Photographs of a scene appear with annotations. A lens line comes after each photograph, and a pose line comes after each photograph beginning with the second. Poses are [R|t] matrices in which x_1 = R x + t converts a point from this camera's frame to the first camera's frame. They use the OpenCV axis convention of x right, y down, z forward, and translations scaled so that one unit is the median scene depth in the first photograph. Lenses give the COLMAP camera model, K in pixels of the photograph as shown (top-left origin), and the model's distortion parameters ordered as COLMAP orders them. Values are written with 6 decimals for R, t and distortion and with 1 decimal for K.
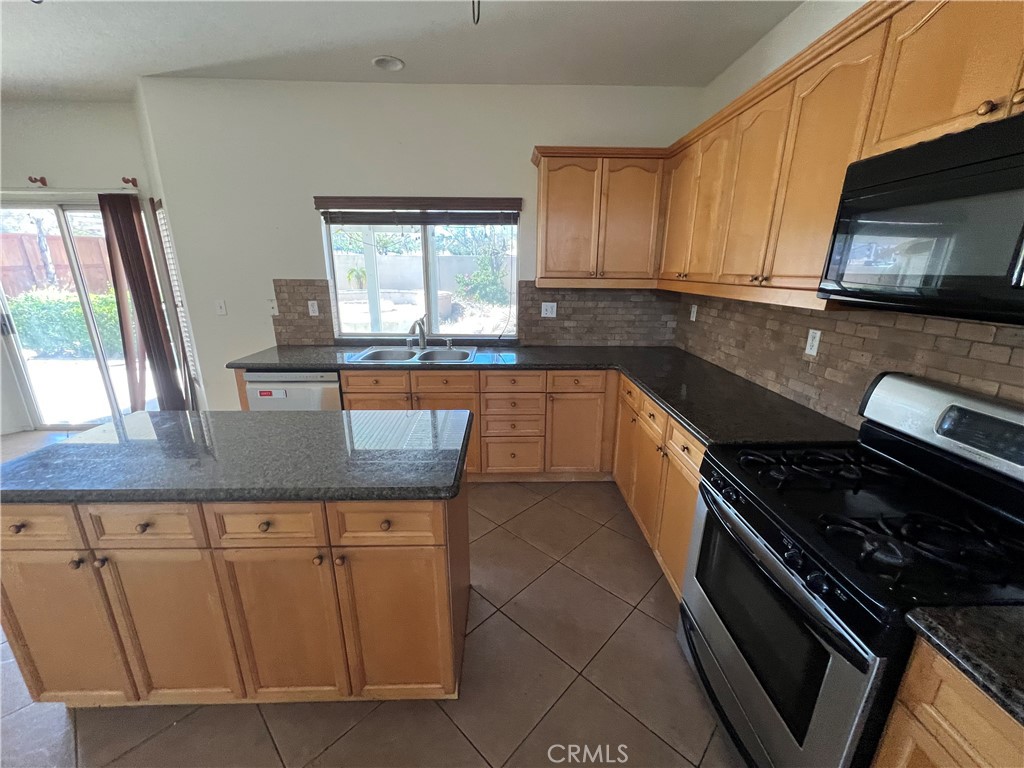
lens RADIAL K [[409.8, 0, 514.4], [0, 409.8, 386.2], [0, 0, 1]] dist [0.000849, 0.000748]
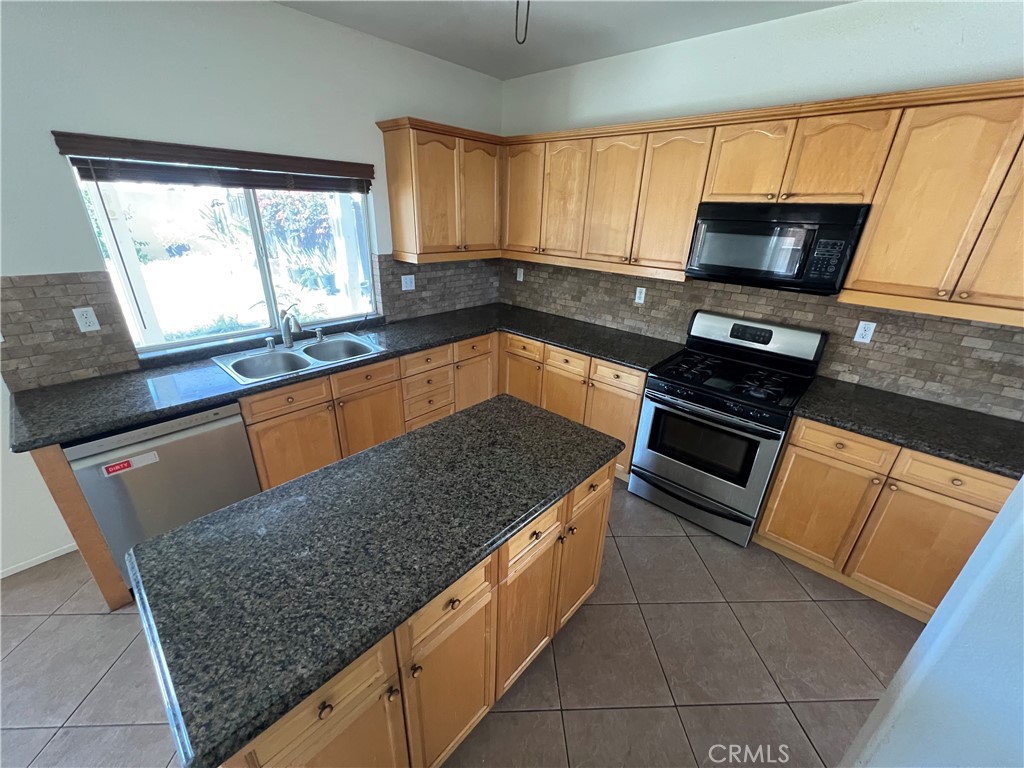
lens RADIAL K [[409.8, 0, 514.4], [0, 409.8, 386.2], [0, 0, 1]] dist [0.000849, 0.000748]
pose [[0.692968, -0.271061, 0.668073, -0.535977], [0.173265, 0.962088, 0.210633, -0.123053], [-0.699839, -0.030208, 0.713662, 0.106267]]
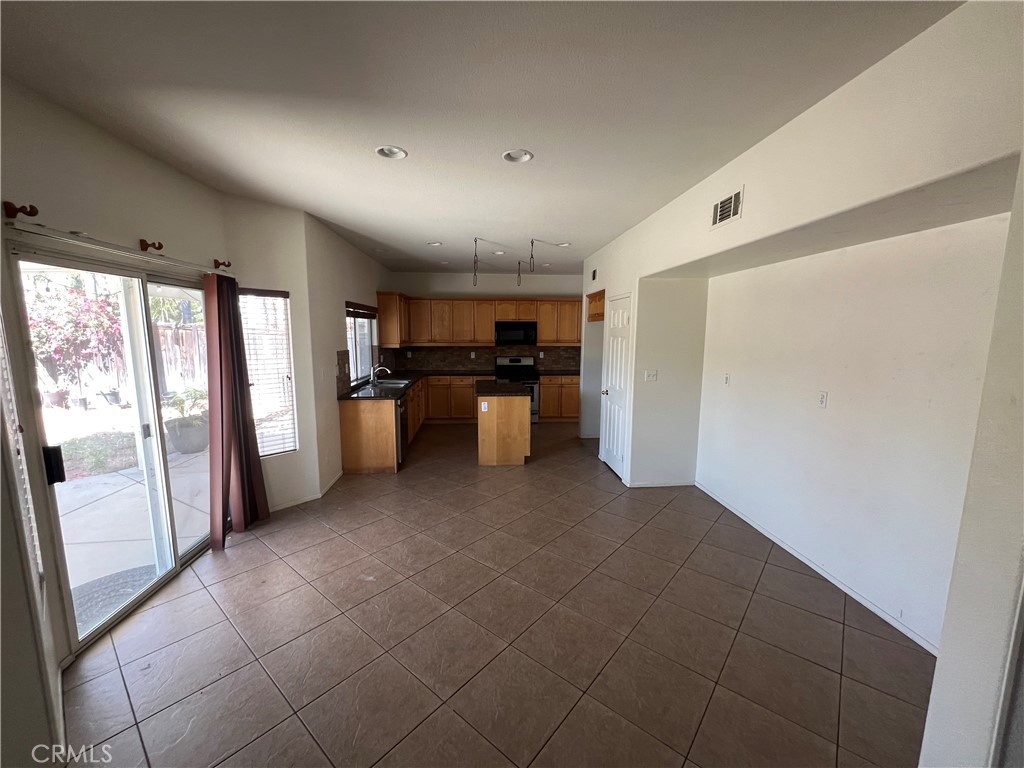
lens RADIAL K [[409.8, 0, 514.4], [0, 409.8, 386.2], [0, 0, 1]] dist [0.000849, 0.000748]
pose [[-0.056316, -0.138042, 0.988824, -2.288079], [0.274103, 0.950203, 0.148261, -0.201424], [-0.960050, 0.279389, -0.015674, 0.482355]]
